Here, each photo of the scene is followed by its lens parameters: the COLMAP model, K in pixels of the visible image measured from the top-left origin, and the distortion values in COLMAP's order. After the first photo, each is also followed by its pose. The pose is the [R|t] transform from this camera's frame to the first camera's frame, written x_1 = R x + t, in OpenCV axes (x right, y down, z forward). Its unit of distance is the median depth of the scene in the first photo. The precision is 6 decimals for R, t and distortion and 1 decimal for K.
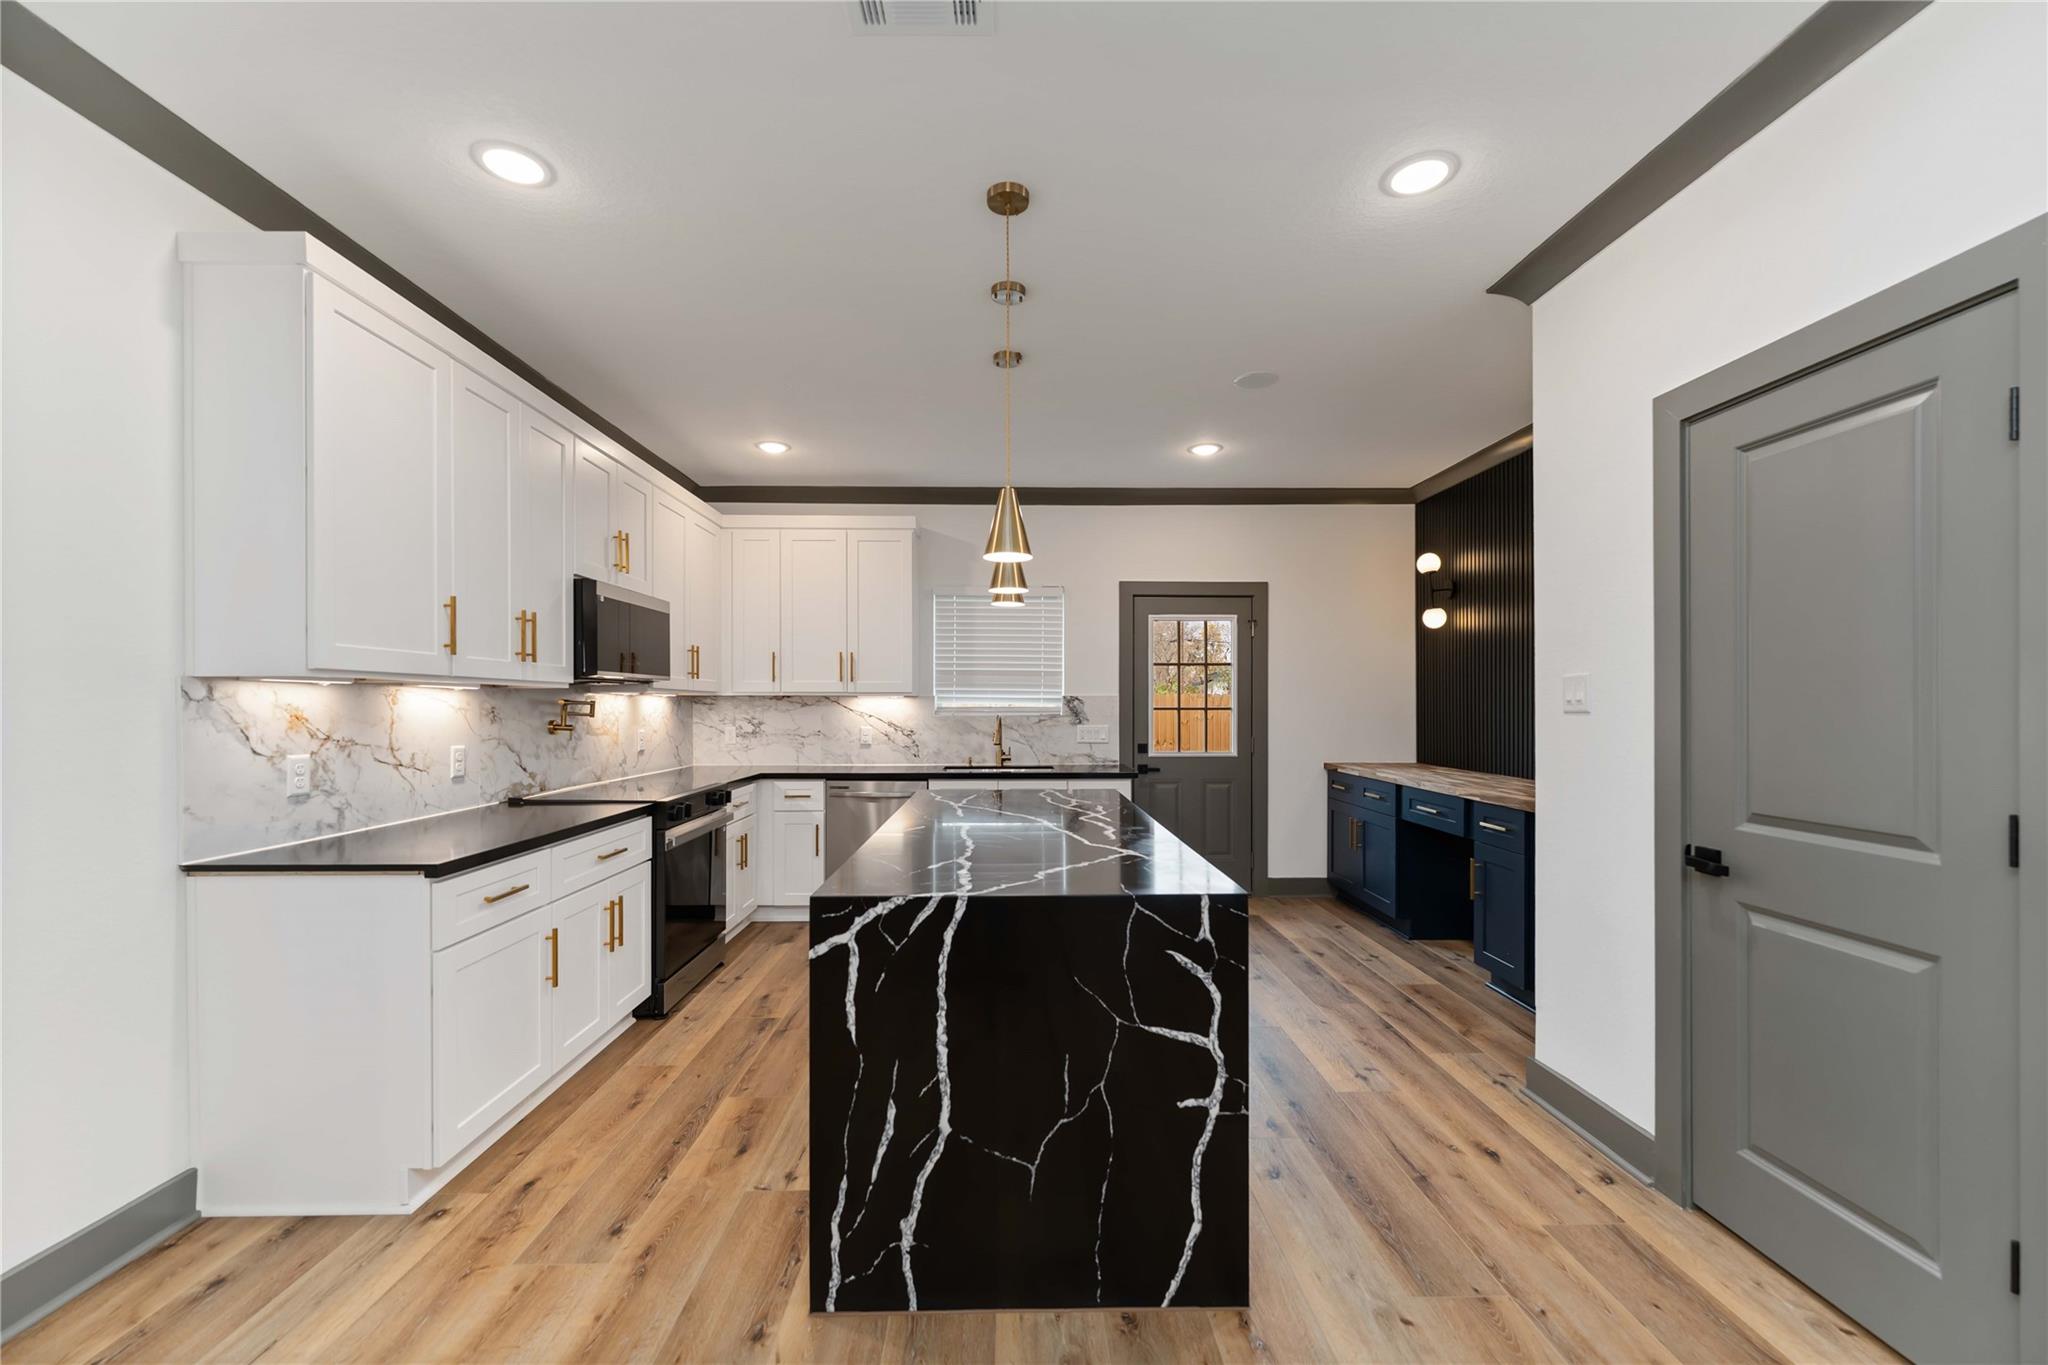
lens RADIAL K [[833.0, 0, 1020.7], [0, 833.0, 703.4], [0, 0, 1]] dist [0.000336, -0.000101]
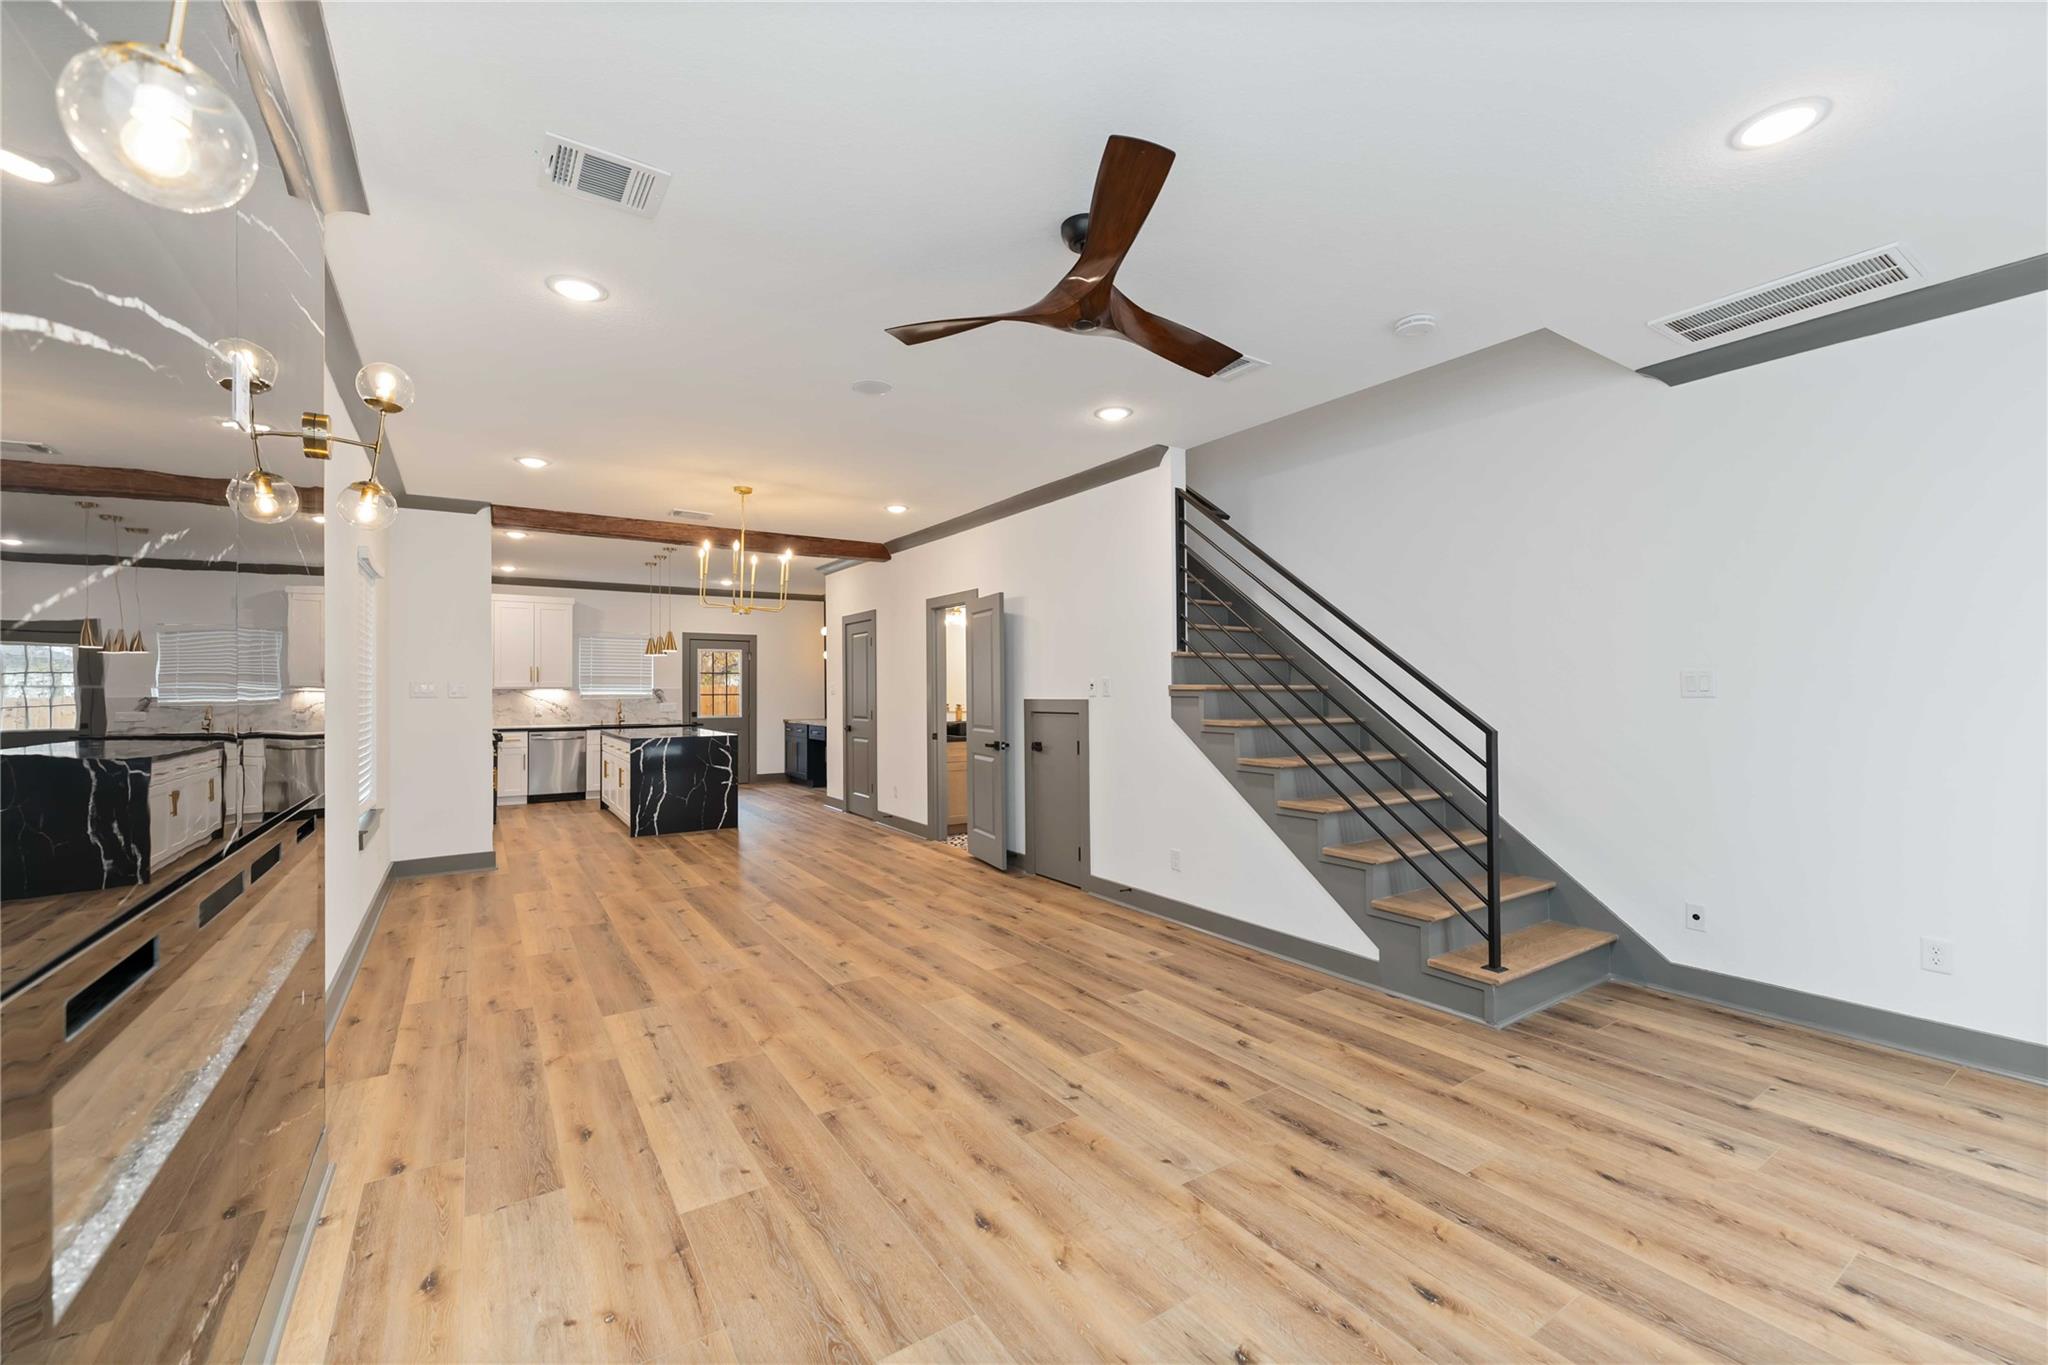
lens RADIAL K [[826.3, 0, 1015.5], [0, 826.3, 677.7], [0, 0, 1]] dist [0.000548, -0.000301]
pose [[0.848016, 0.004180, 0.529954, -0.407572], [0.004921, 0.999864, -0.015761, 0.000129], [-0.529948, 0.015974, 0.847880, -1.778274]]
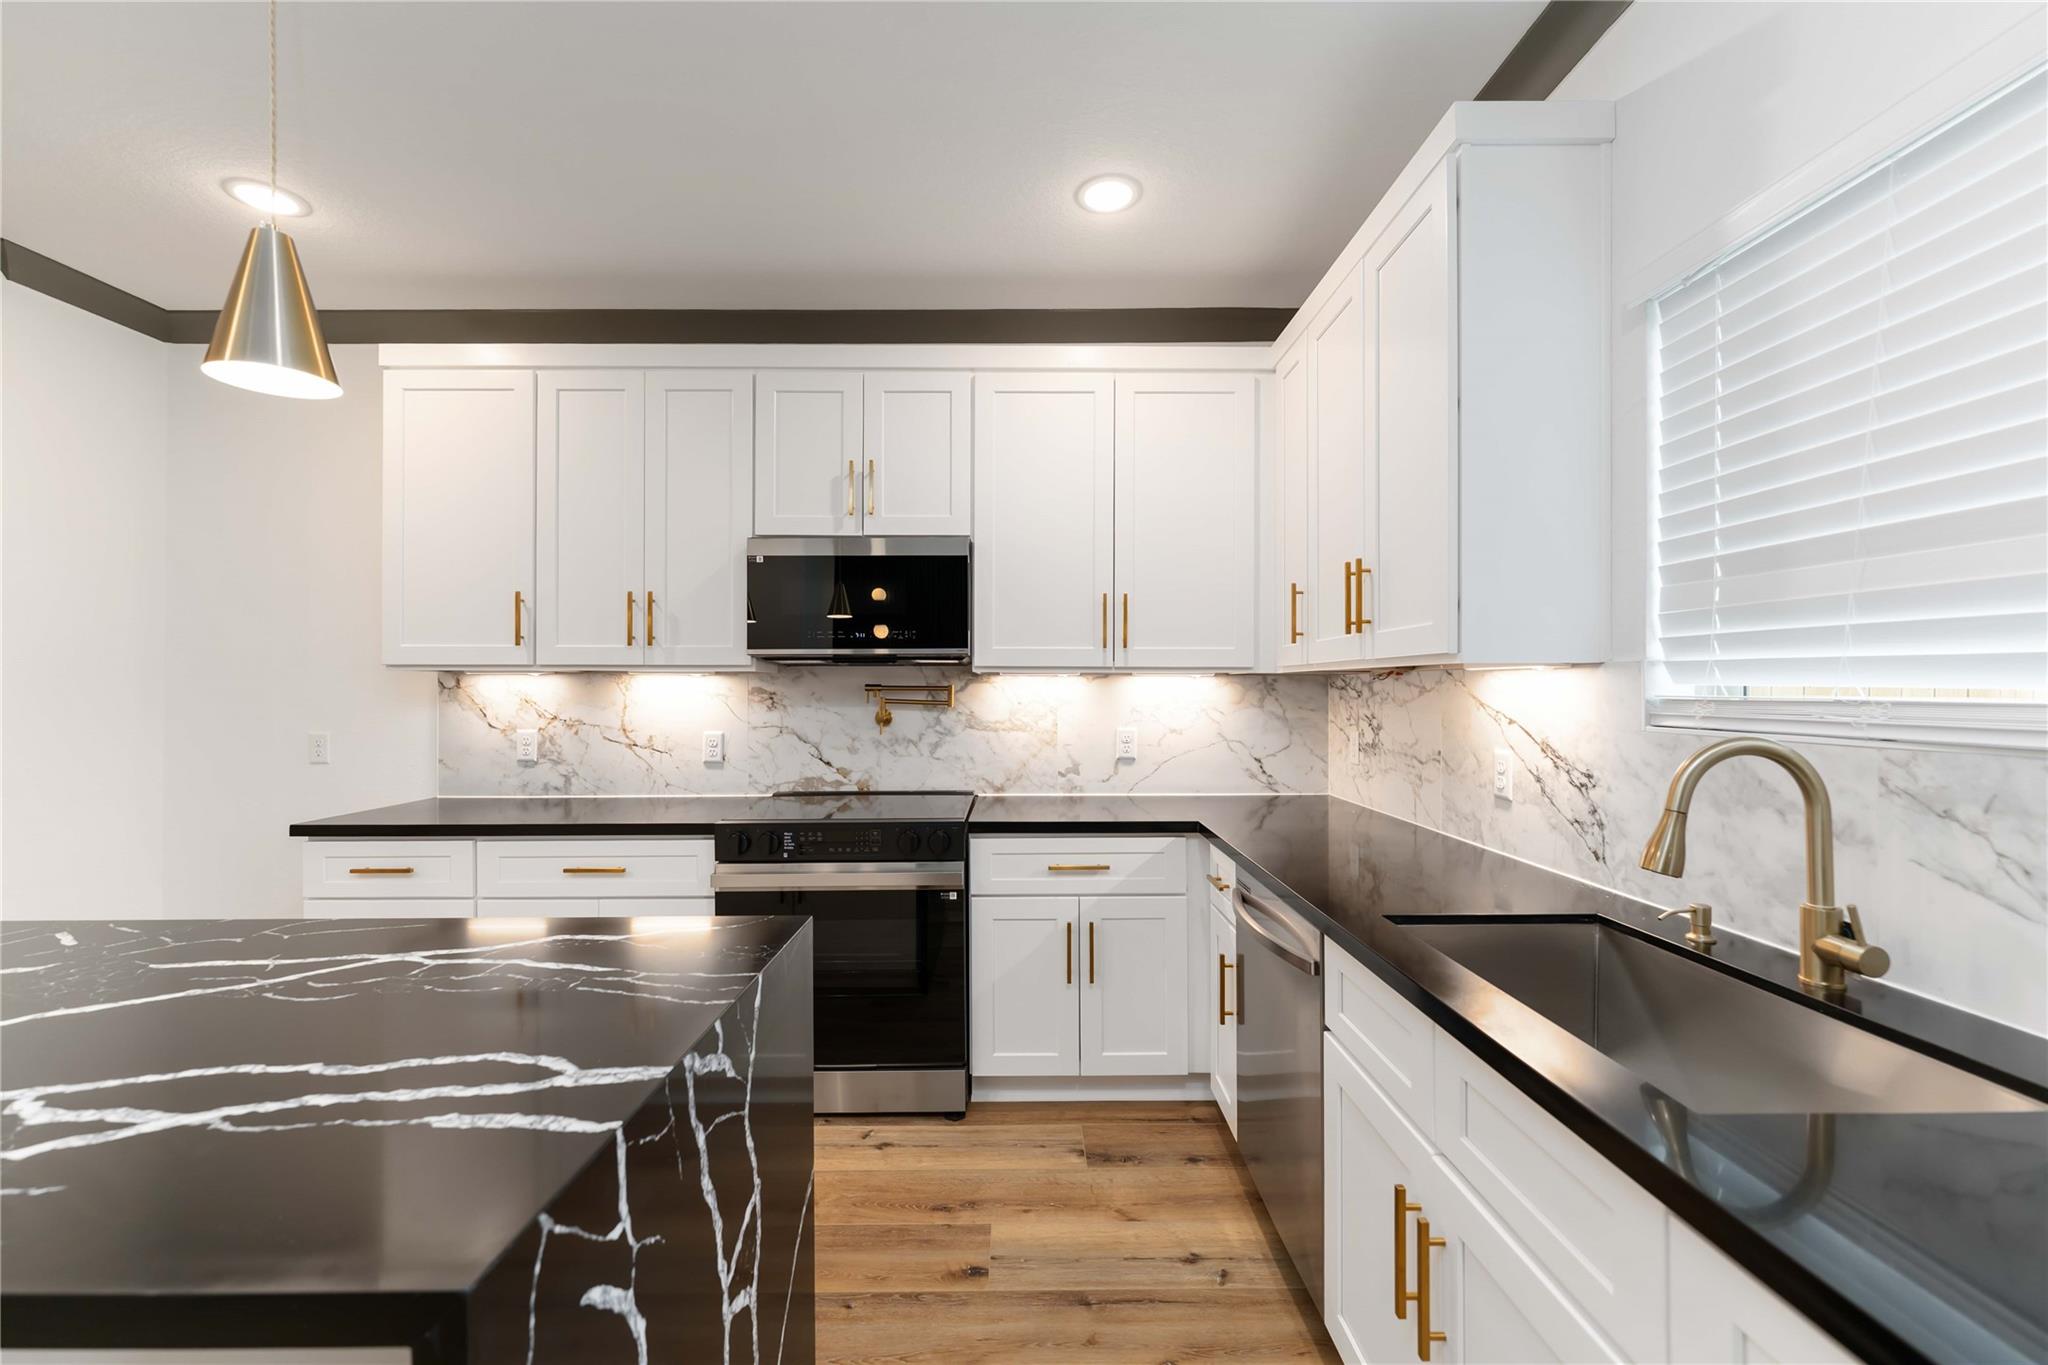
lens RADIAL K [[824.1, 0, 1018.1], [0, 824.1, 690.7], [0, 0, 1]] dist [0.000971, -0.000562]
pose [[-0.012945, 0.003258, -0.999911, 0.280404], [0.003684, 0.999988, 0.003211, -0.000296], [0.999909, -0.003642, -0.012957, 1.223947]]
